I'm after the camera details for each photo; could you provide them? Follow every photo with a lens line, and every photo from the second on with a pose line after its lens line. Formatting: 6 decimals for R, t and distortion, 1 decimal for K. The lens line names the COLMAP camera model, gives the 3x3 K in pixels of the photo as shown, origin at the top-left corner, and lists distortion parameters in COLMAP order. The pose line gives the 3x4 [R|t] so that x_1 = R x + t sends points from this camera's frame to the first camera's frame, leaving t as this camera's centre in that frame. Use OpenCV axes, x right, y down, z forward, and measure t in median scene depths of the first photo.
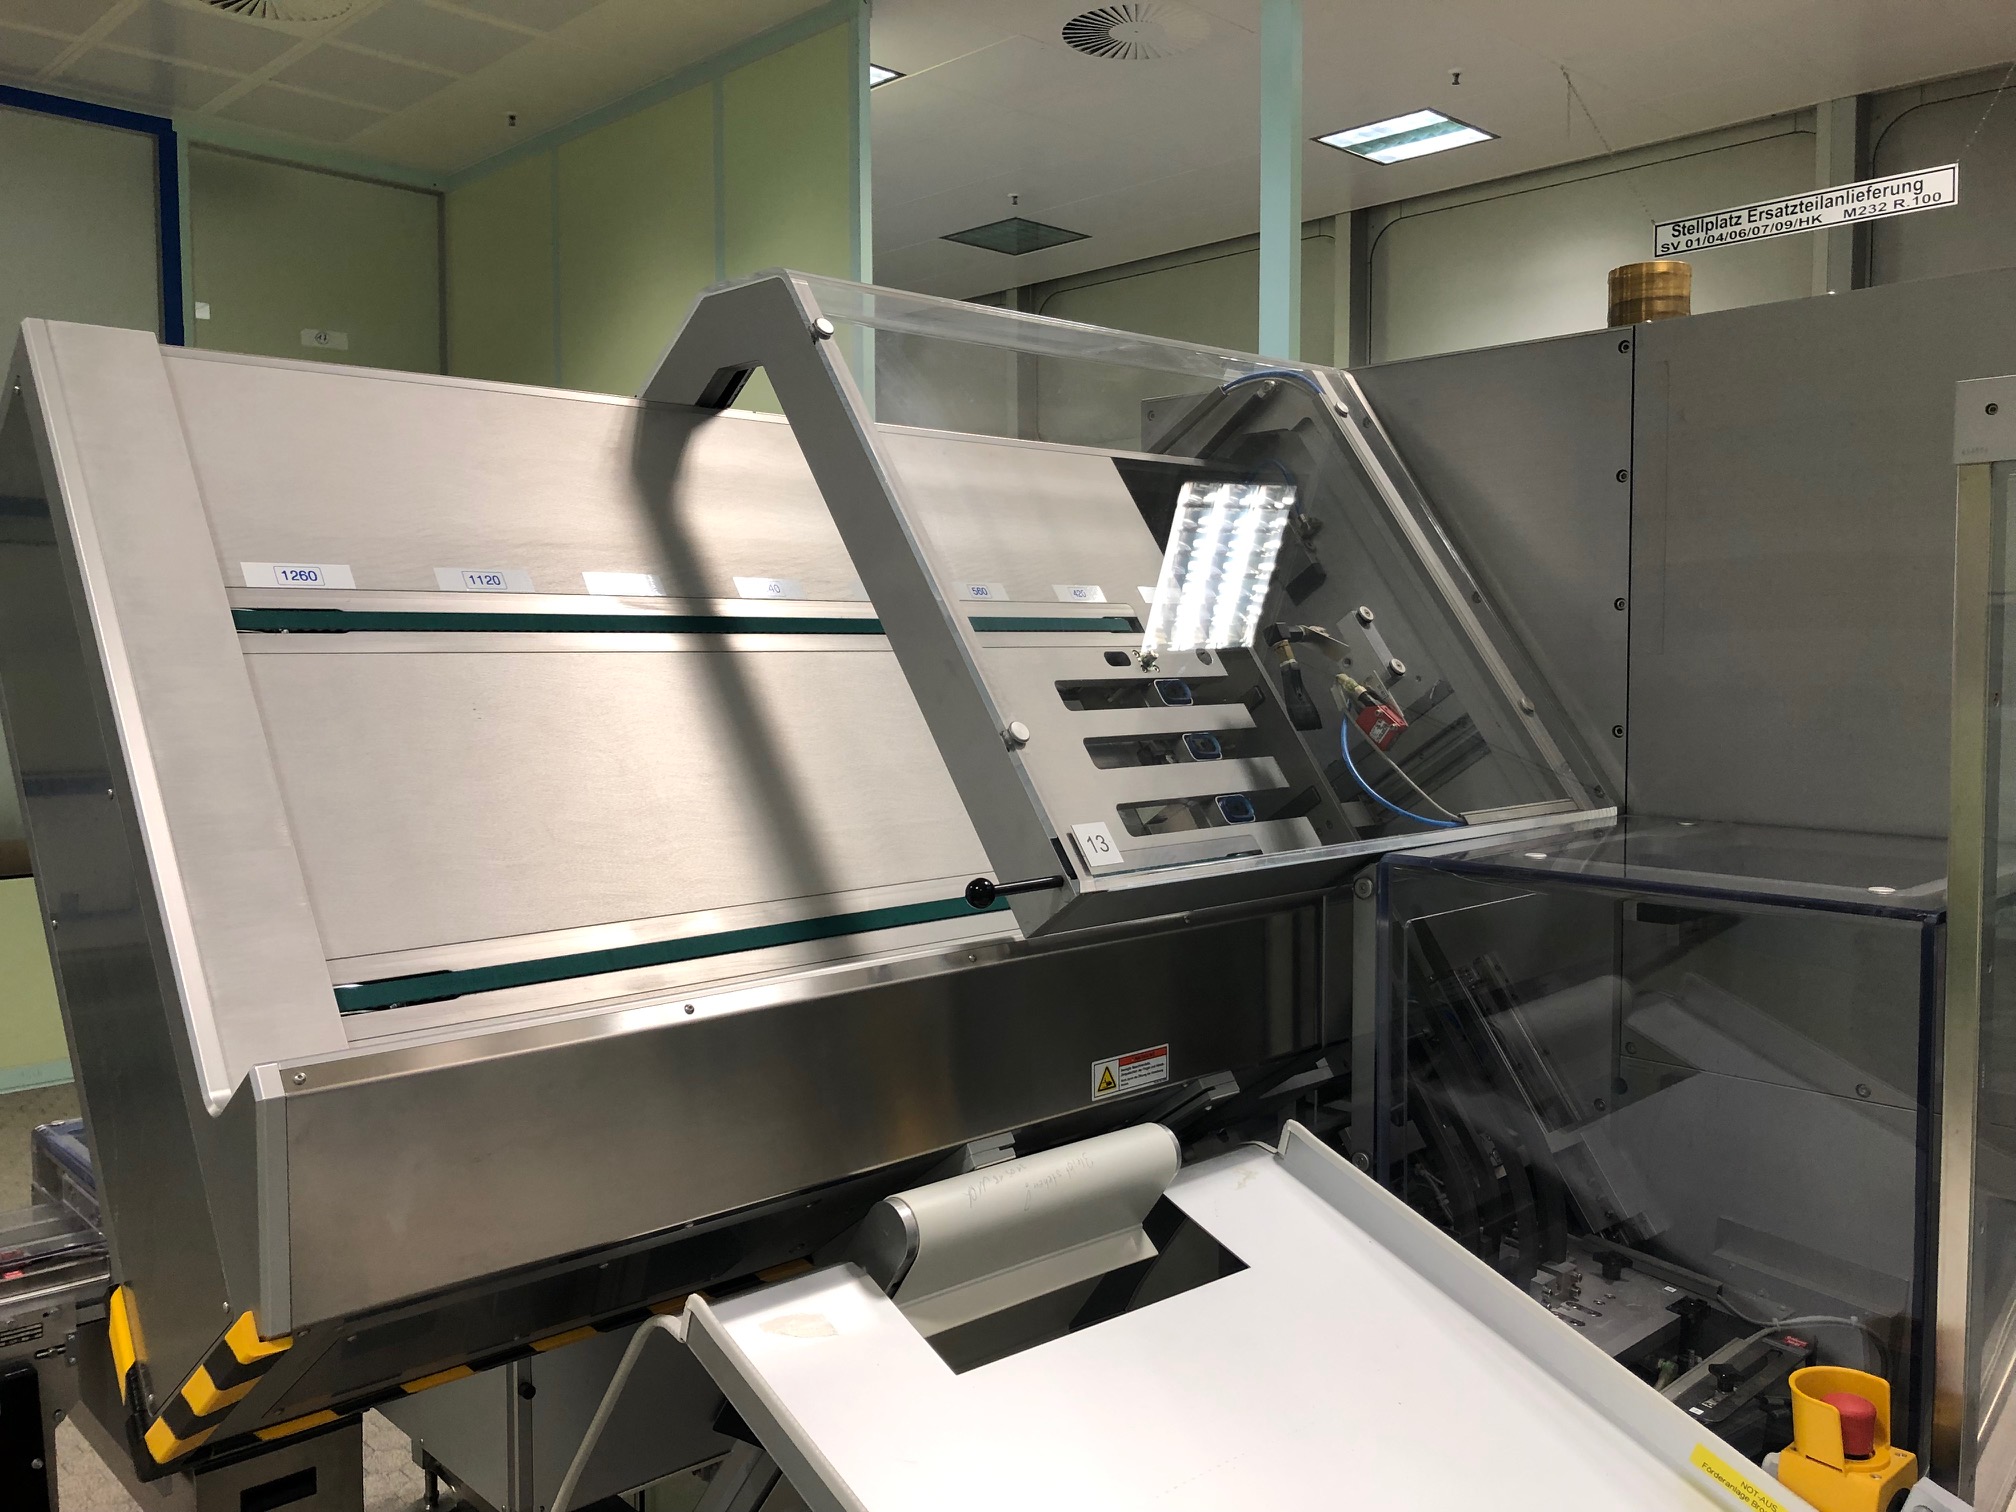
lens RADIAL K [[1654.3, 0, 998.8], [0, 1654.3, 750.7], [0, 0, 1]] dist [0.005104, -0.000583]
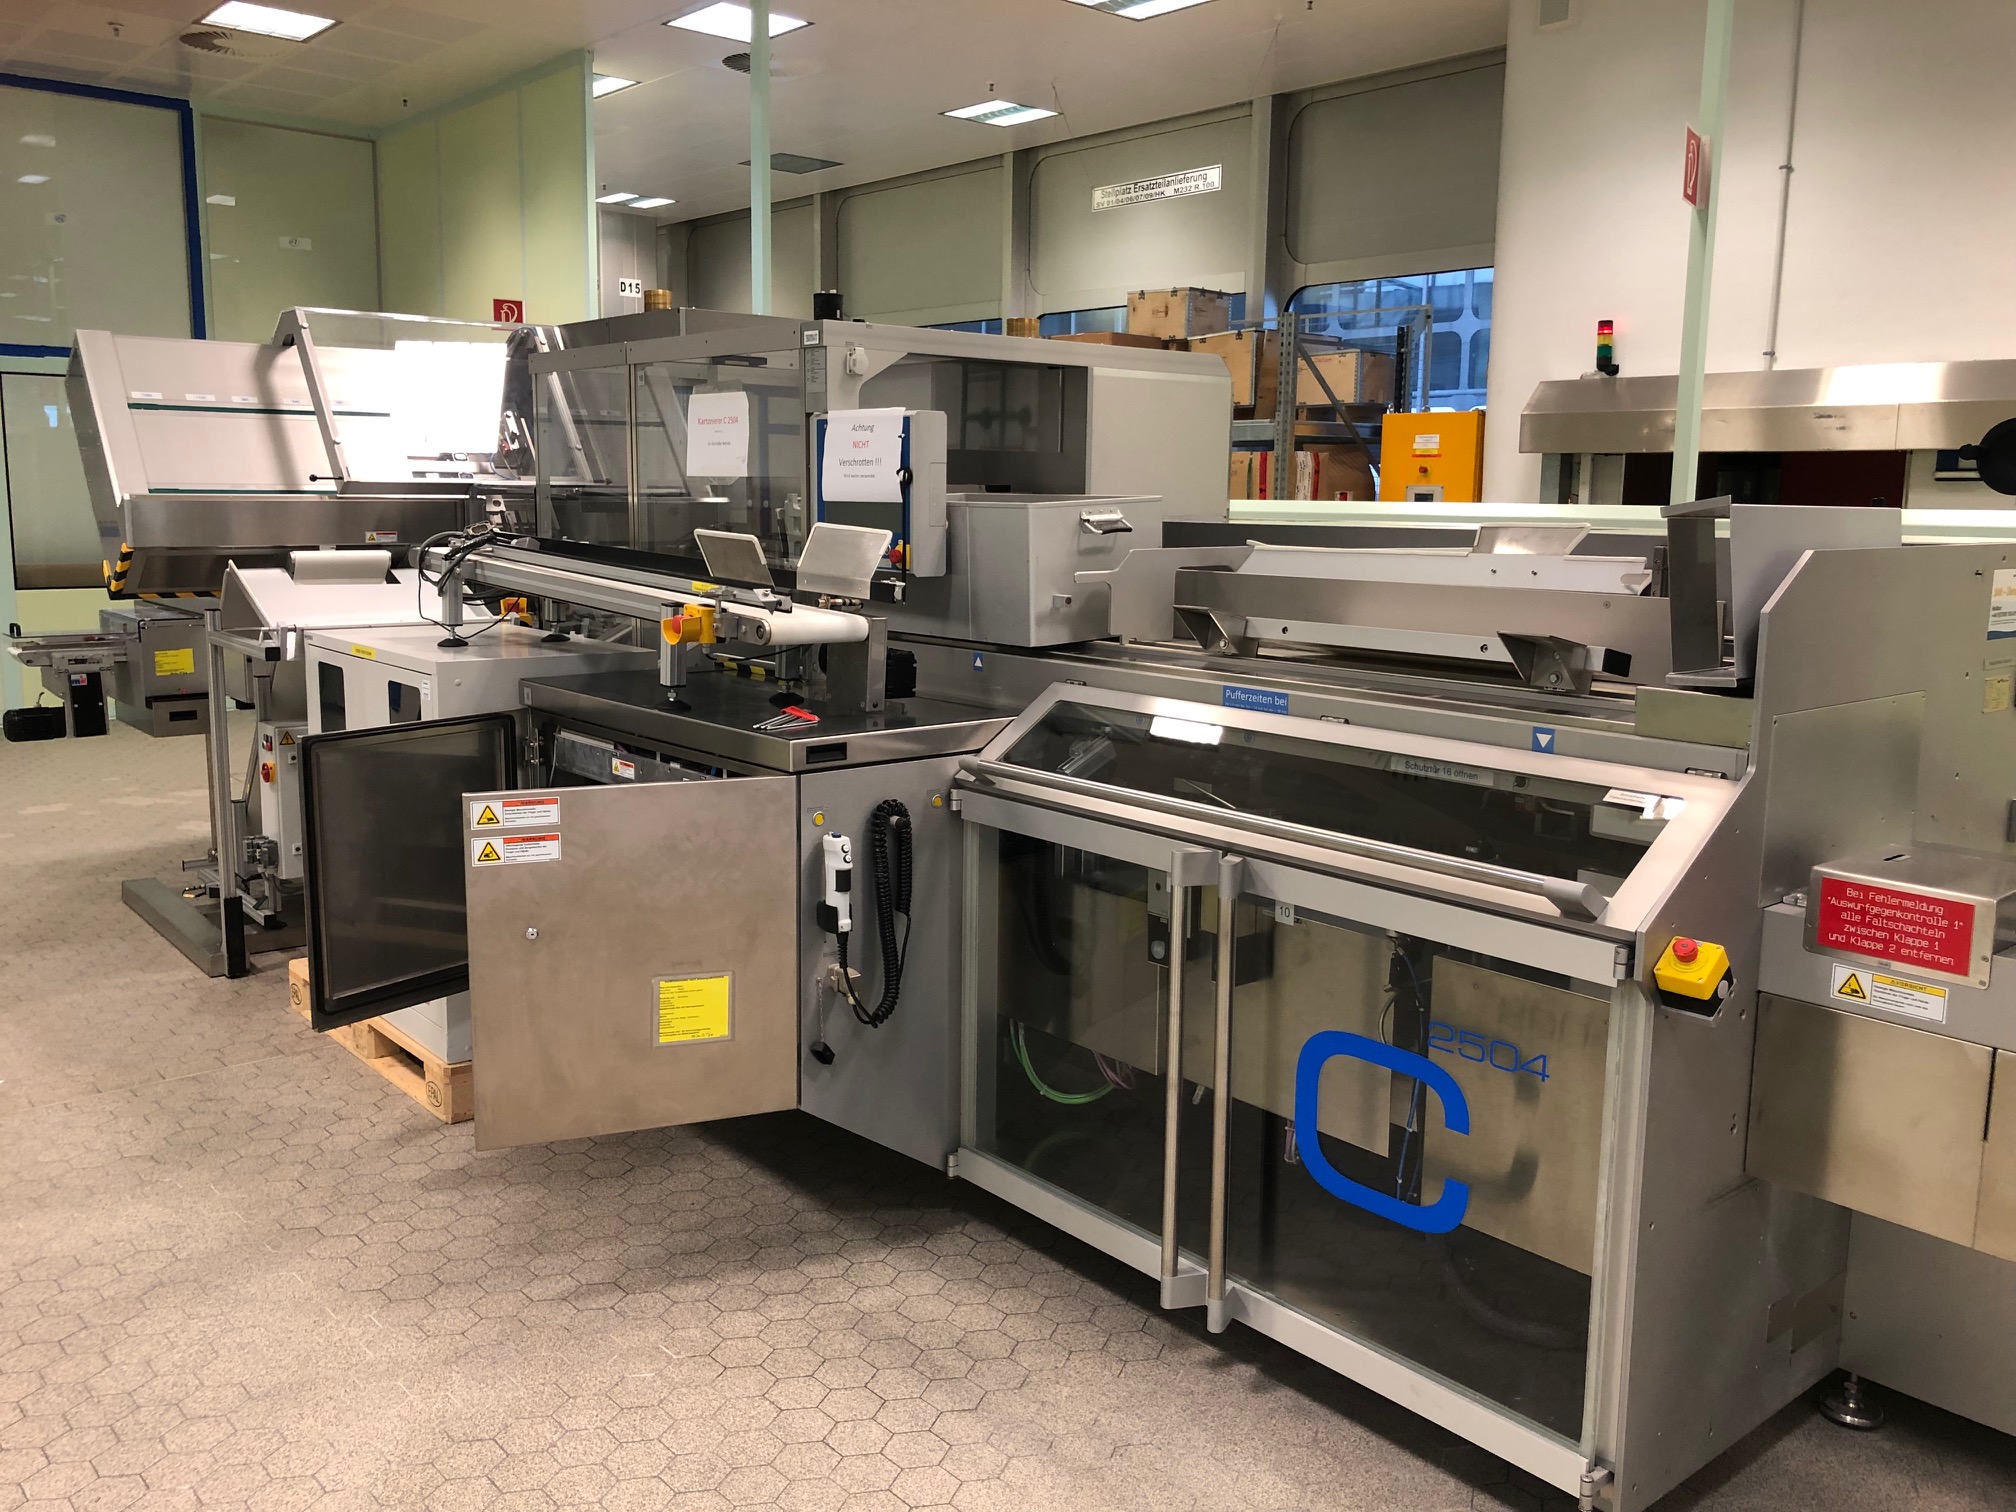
lens RADIAL K [[1654.3, 0, 1017.7], [0, 1654.3, 754.5], [0, 0, 1]] dist [0.005104, -0.000583]
pose [[0.998748, 0.024714, -0.043490, 0.429155], [-0.020397, 0.995071, 0.097049, 0.074762], [0.045674, -0.096040, 0.994329, -0.678763]]
